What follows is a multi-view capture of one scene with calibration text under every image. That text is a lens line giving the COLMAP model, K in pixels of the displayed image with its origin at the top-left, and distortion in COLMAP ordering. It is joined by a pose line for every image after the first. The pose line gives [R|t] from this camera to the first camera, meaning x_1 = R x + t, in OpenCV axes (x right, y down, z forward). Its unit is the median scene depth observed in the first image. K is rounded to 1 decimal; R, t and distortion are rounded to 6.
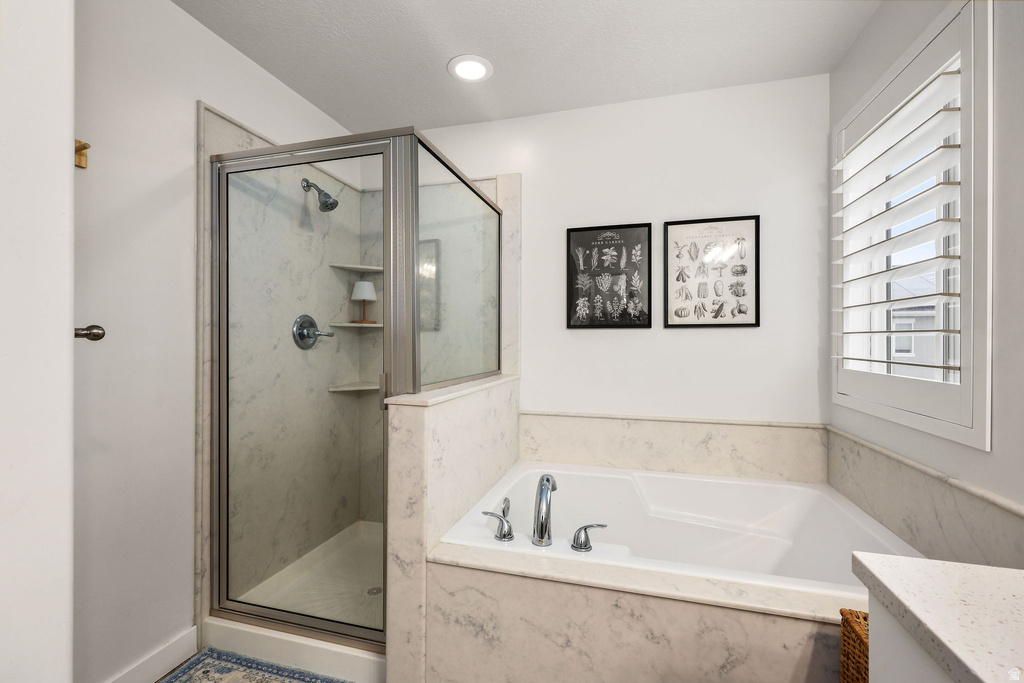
lens RADIAL K [[459.0, 0, 502.4], [0, 459.0, 339.0], [0, 0, 1]] dist [-0.001035, -0.000934]
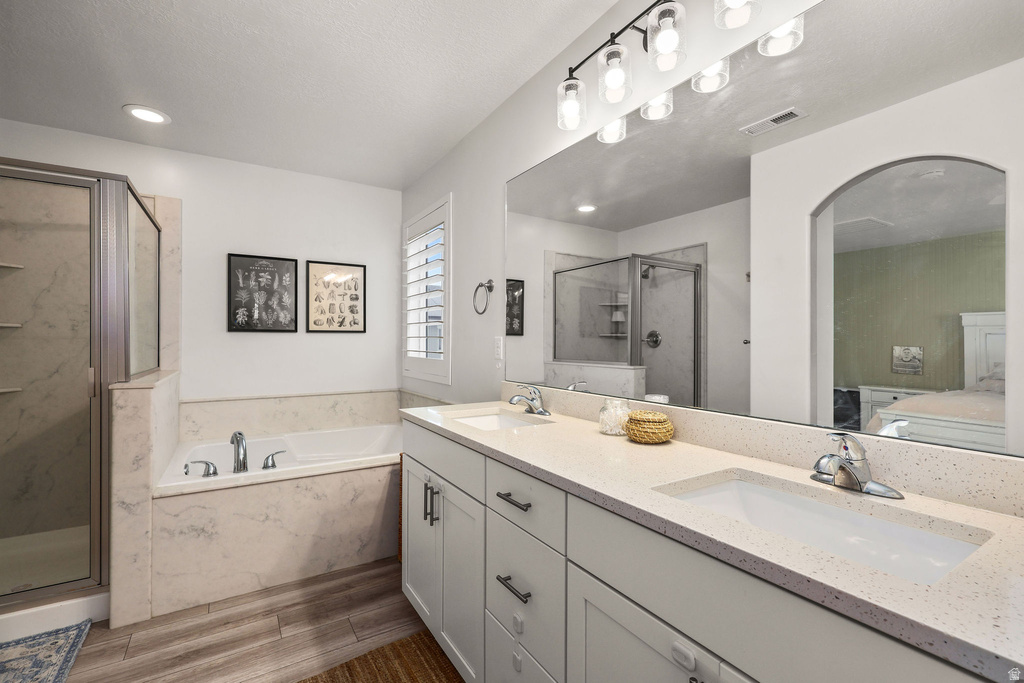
lens RADIAL K [[459.0, 0, 510.6], [0, 459.0, 340.8], [0, 0, 1]] dist [-0.001035, -0.000934]
pose [[0.674113, 0.001289, 0.738627, -0.329760], [-0.003265, 0.999994, 0.001235, -0.001933], [-0.738621, -0.003244, 0.674114, -0.532657]]
